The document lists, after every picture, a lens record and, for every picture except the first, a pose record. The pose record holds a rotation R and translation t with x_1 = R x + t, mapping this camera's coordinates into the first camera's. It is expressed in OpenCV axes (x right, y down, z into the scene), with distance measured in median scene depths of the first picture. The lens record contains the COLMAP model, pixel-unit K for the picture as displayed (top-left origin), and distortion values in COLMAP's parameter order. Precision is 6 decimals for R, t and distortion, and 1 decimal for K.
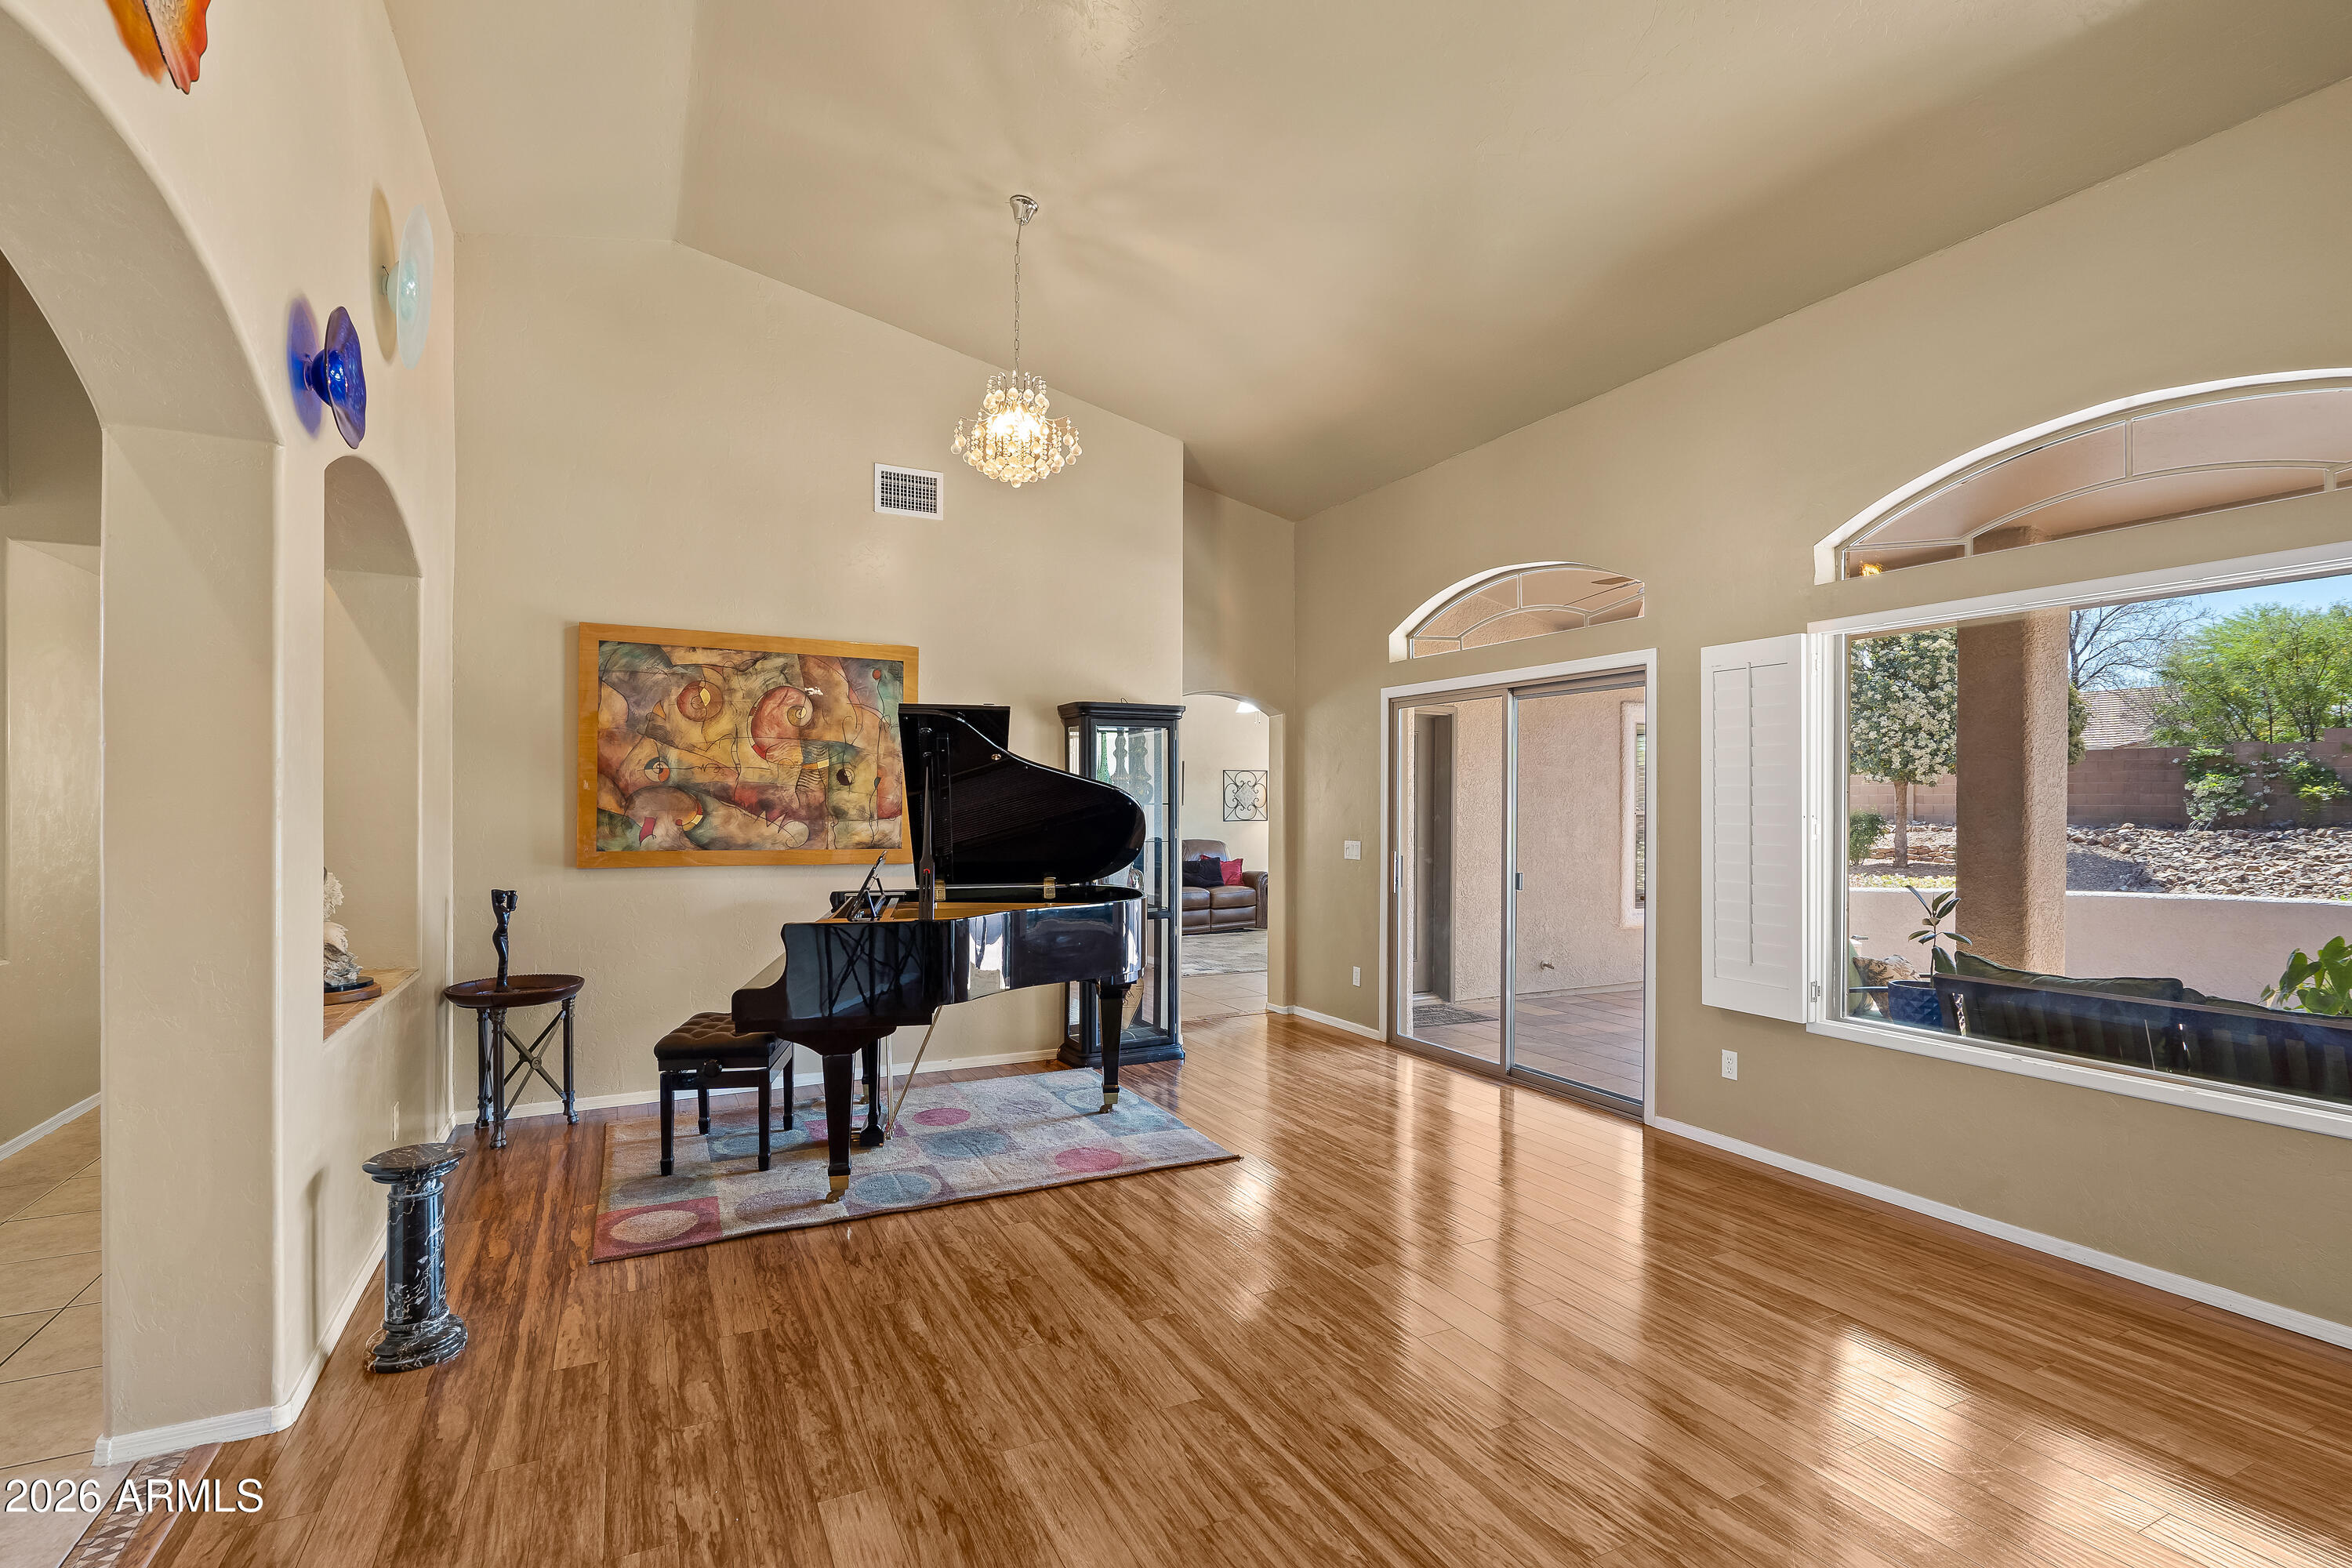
lens RADIAL K [[1085.9, 0, 1164.9], [0, 1085.9, 805.3], [0, 0, 1]] dist [0.001052, 0.000705]
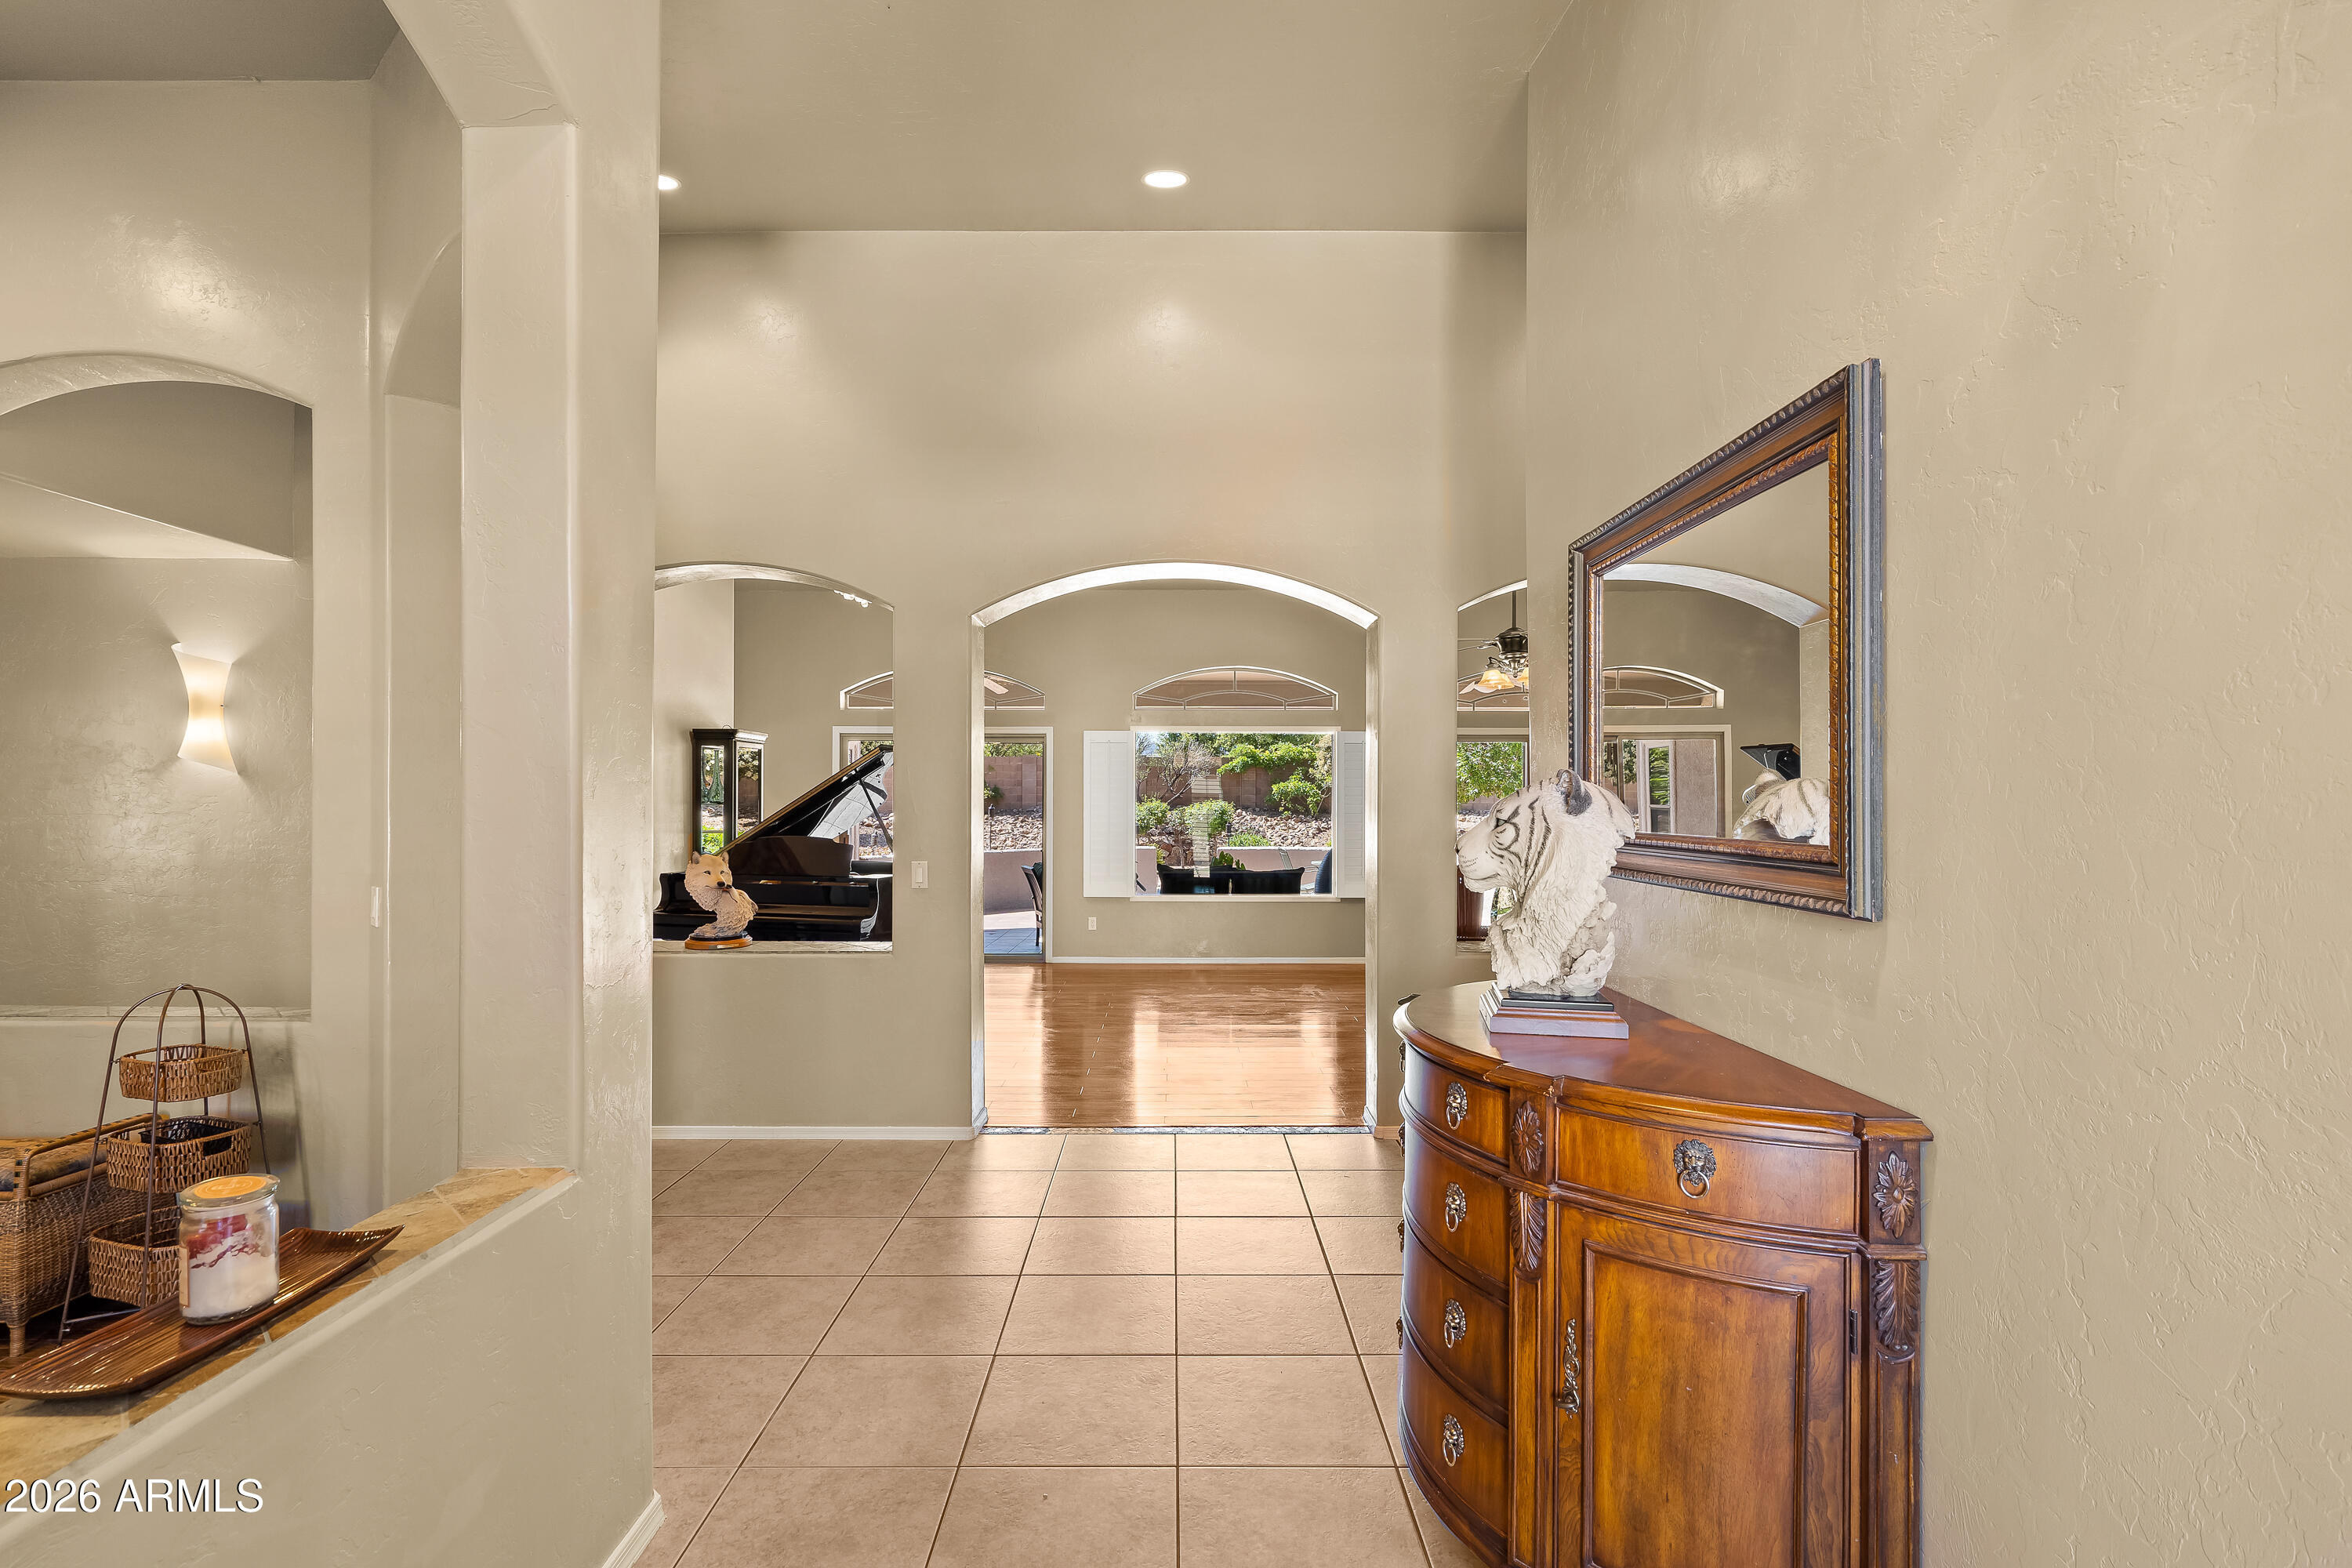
lens RADIAL K [[1110.4, 0, 1180.9], [0, 1110.4, 778.6], [0, 0, 1]] dist [-0.003806, 0.000404]
pose [[0.442700, 0.020526, 0.896435, -1.303267], [-0.000875, 0.999747, -0.022459, -0.000996], [-0.896670, 0.009158, 0.442606, -0.139253]]
